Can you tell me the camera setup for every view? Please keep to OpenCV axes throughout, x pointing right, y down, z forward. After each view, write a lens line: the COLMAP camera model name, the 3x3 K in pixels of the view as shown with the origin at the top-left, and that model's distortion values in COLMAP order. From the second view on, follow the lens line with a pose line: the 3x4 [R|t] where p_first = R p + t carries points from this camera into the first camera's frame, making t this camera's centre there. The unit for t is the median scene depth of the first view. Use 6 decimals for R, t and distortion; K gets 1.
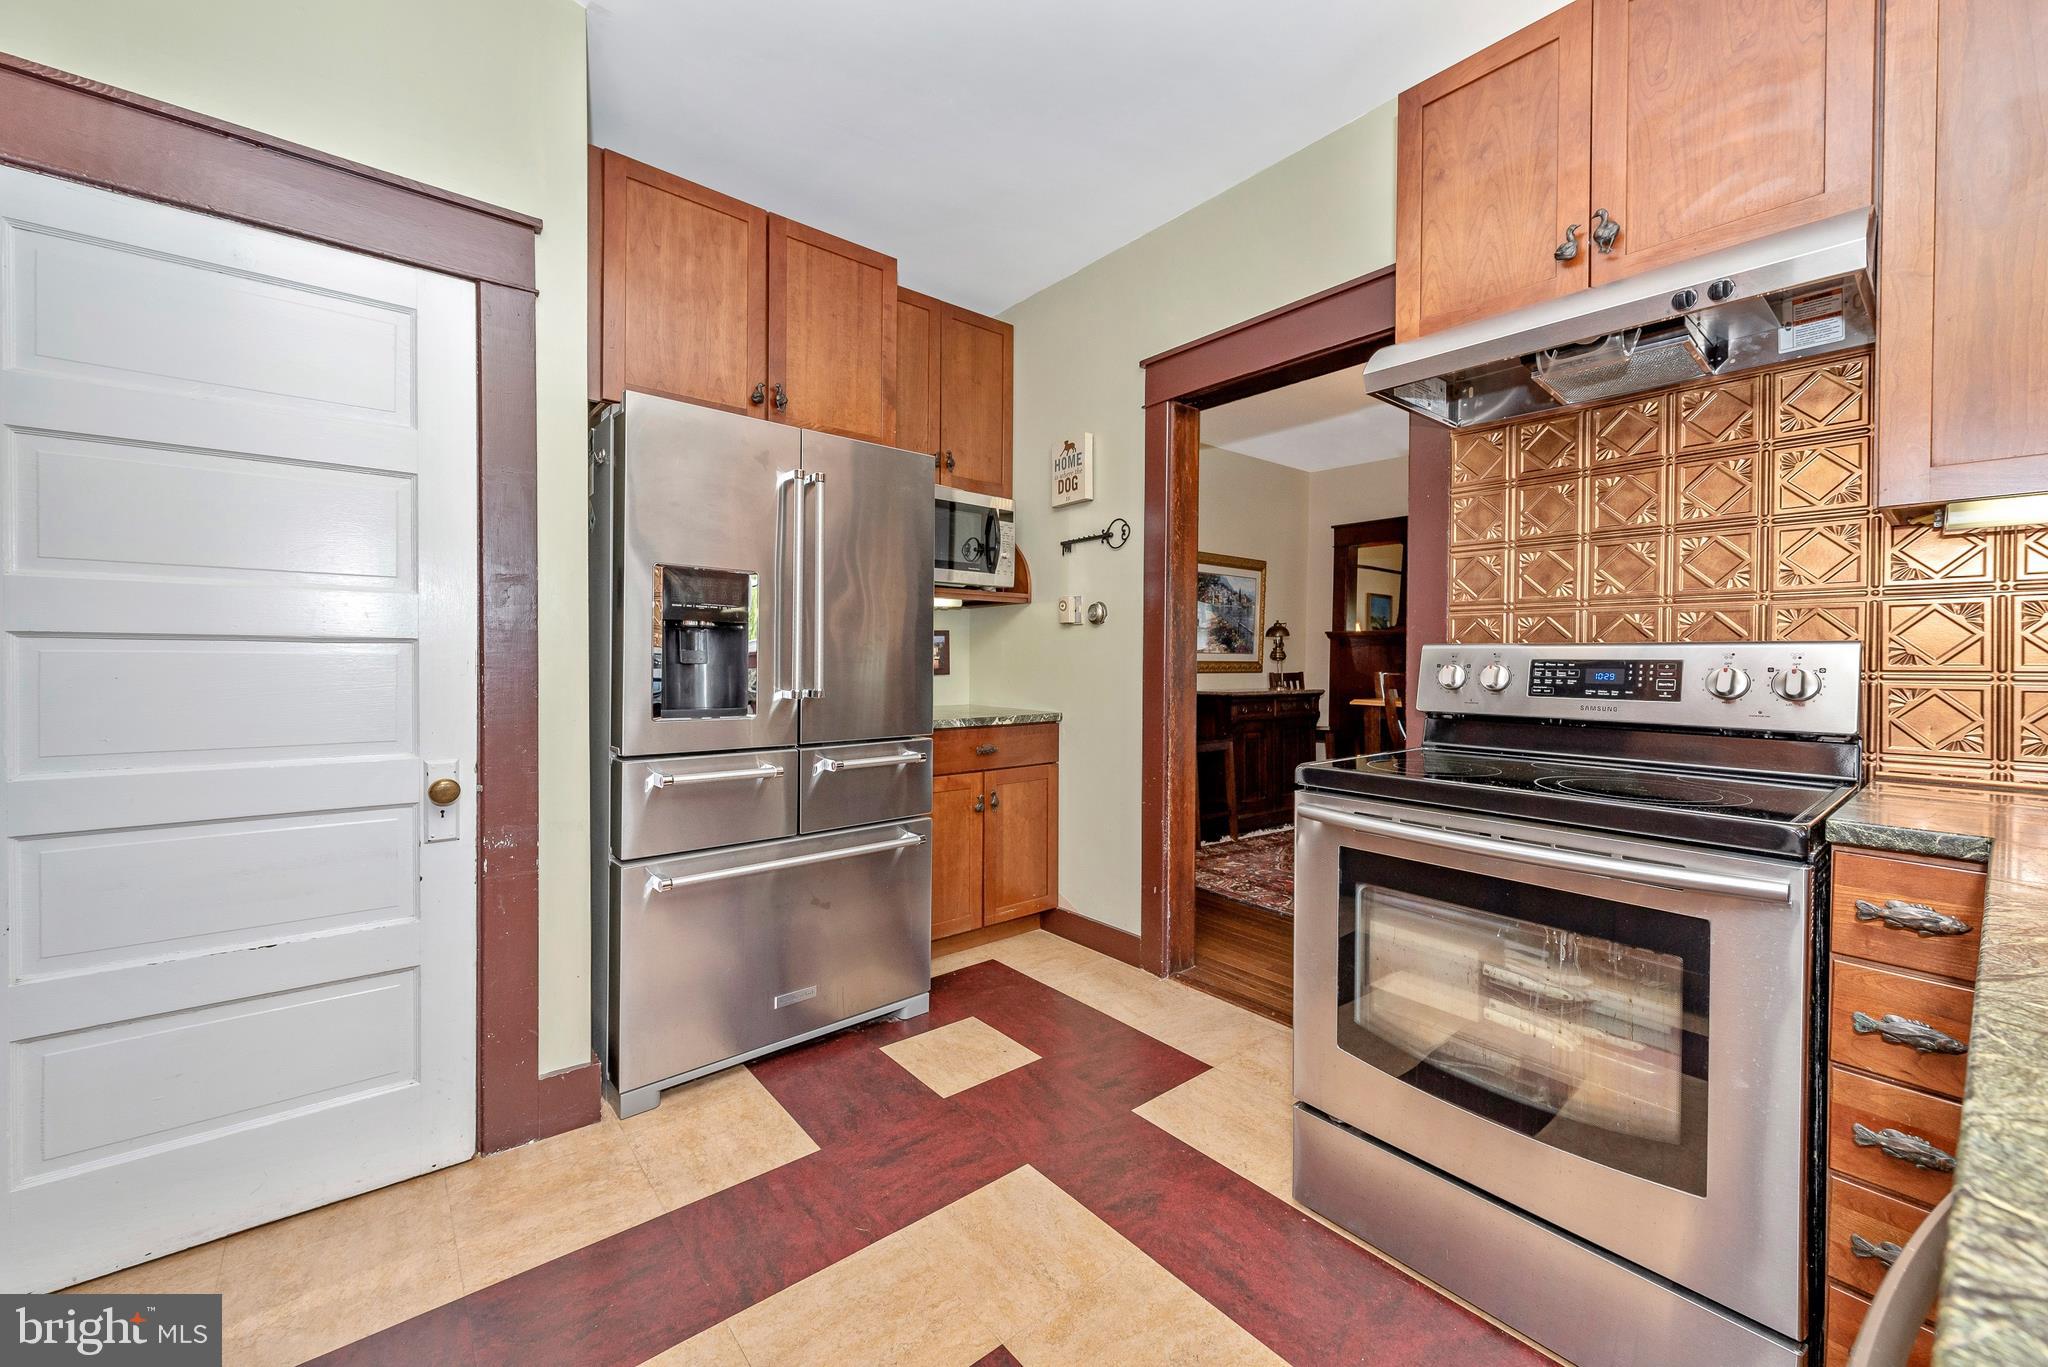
lens RADIAL K [[794.8, 0, 1034.6], [0, 794.8, 682.6], [0, 0, 1]] dist [0.001632, -0.000327]
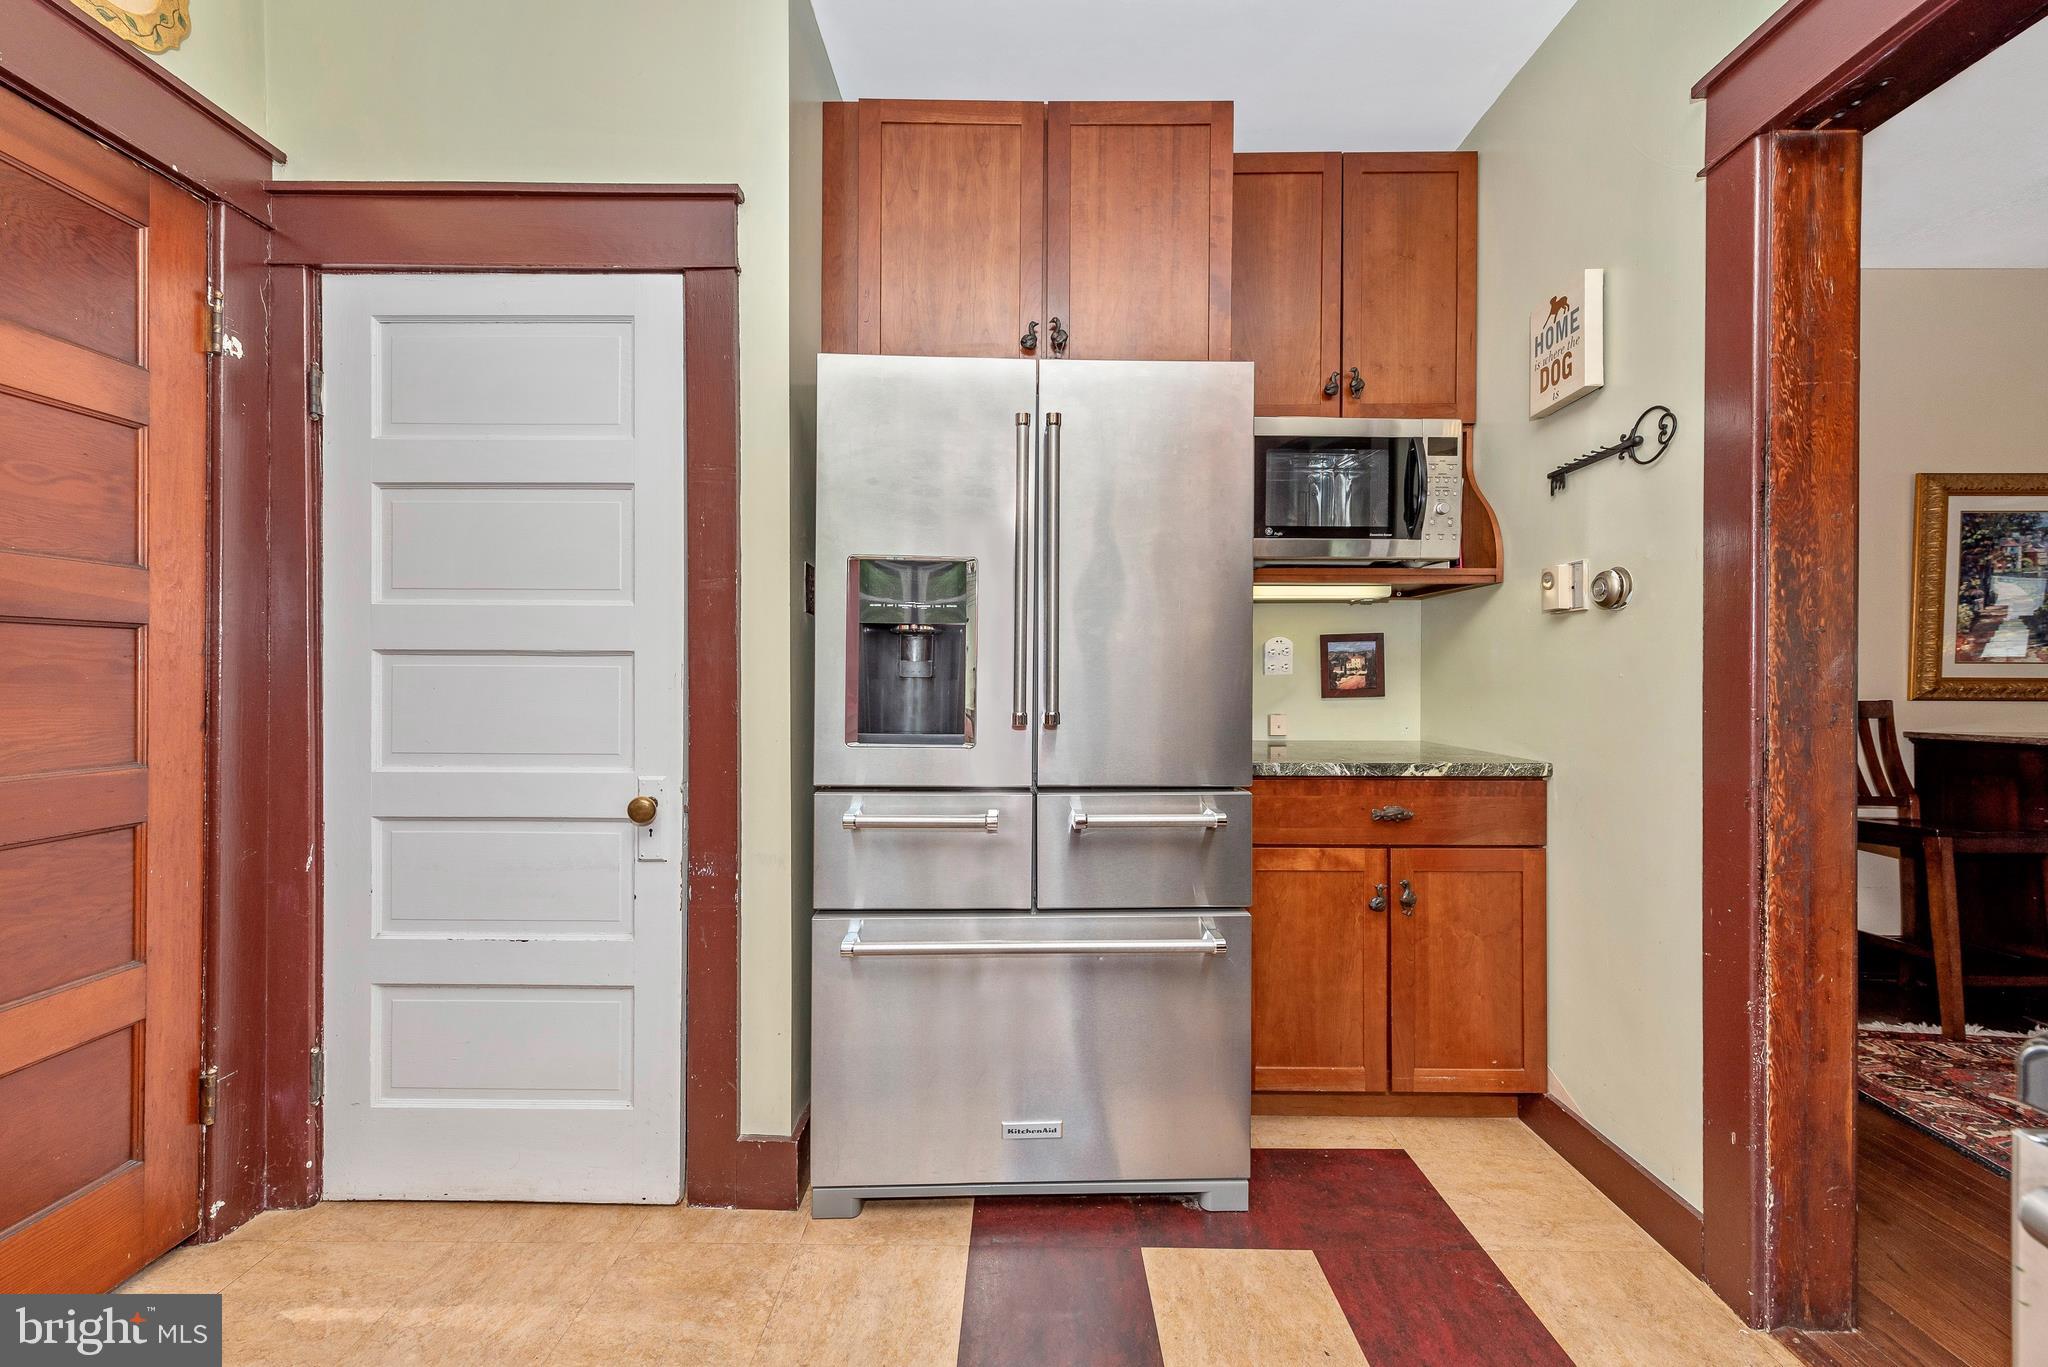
lens RADIAL K [[811.7, 0, 1029.9], [0, 811.7, 685.3], [0, 0, 1]] dist [0.003987, -0.000559]
pose [[0.763480, 0.002458, -0.645827, 0.147297], [-0.017704, 0.999697, -0.017125, -0.002808], [0.645589, 0.024508, 0.763292, 0.334524]]
